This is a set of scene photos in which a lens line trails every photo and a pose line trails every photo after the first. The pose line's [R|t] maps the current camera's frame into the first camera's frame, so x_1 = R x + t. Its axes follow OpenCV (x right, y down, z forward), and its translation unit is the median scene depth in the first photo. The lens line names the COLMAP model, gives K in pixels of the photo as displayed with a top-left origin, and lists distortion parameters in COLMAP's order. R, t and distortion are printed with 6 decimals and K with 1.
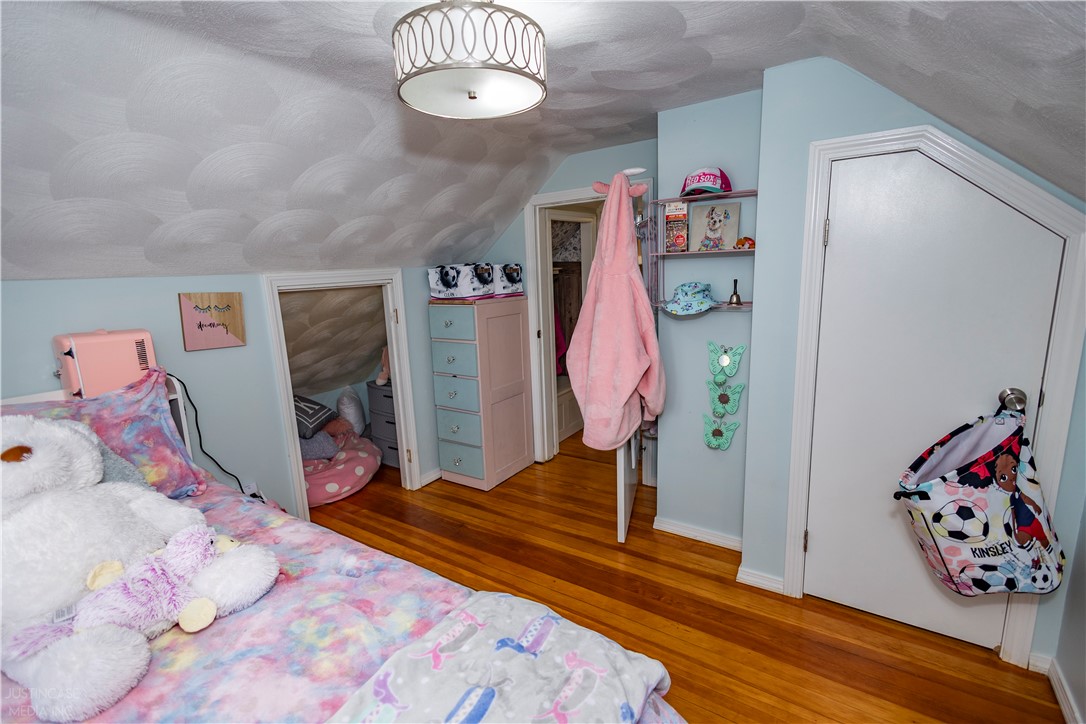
lens RADIAL K [[498.4, 0, 543.0], [0, 498.4, 359.6], [0, 0, 1]] dist [0.014037, -0.004805]
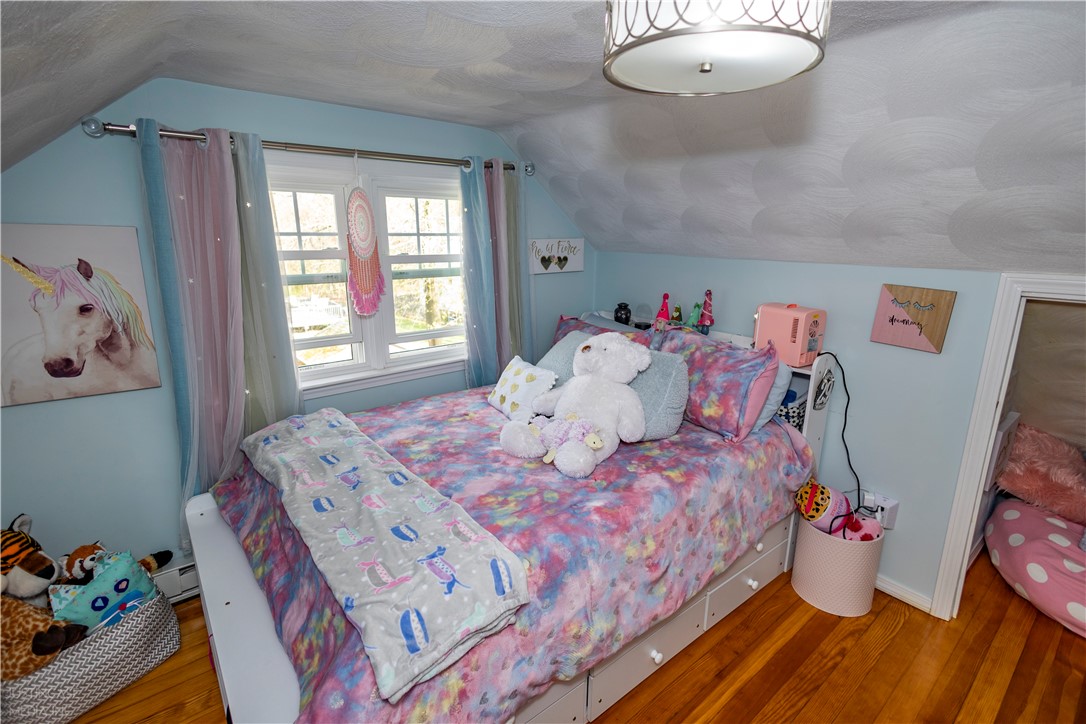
lens RADIAL K [[498.4, 0, 543.4], [0, 498.4, 364.9], [0, 0, 1]] dist [0.014037, -0.004805]
pose [[-0.313330, 0.276345, -0.908547, 0.412780], [-0.172706, 0.924187, 0.340663, -0.195493], [0.933808, 0.263651, -0.241849, 0.620777]]
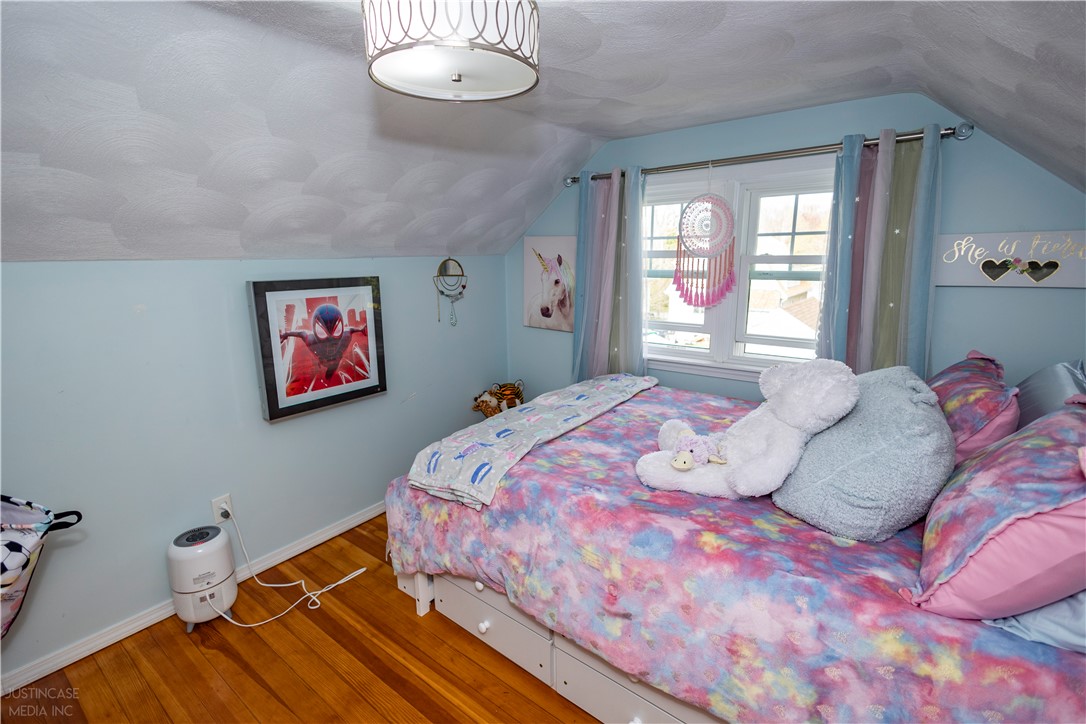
lens RADIAL K [[498.4, 0, 543.1], [0, 498.4, 361.6], [0, 0, 1]] dist [0.014037, -0.004805]
pose [[-0.995274, 0.033679, 0.091080, -0.210120], [0.067089, 0.916578, 0.394188, -0.243743], [-0.070206, 0.398435, -0.914506, 1.161003]]
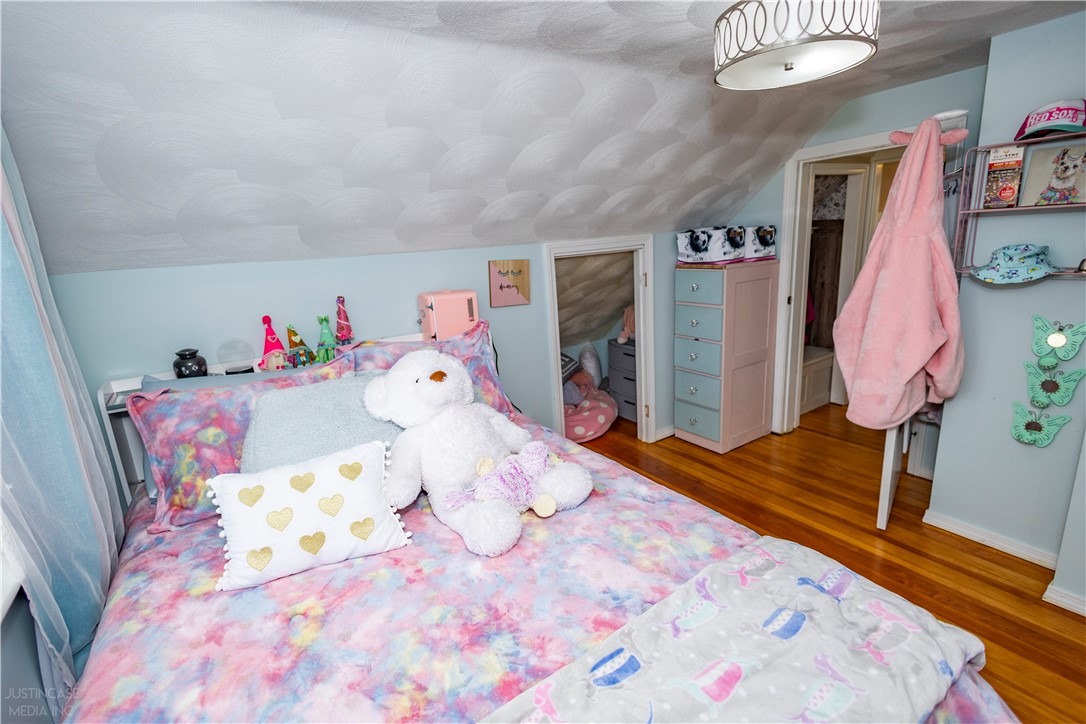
lens RADIAL K [[498.4, 0, 544.0], [0, 498.4, 359.8], [0, 0, 1]] dist [0.014037, -0.004805]
pose [[0.917219, 0.074879, -0.391282, -0.088965], [-0.044166, 0.995235, 0.086925, -0.000622], [0.395927, -0.062448, 0.916156, -0.098207]]
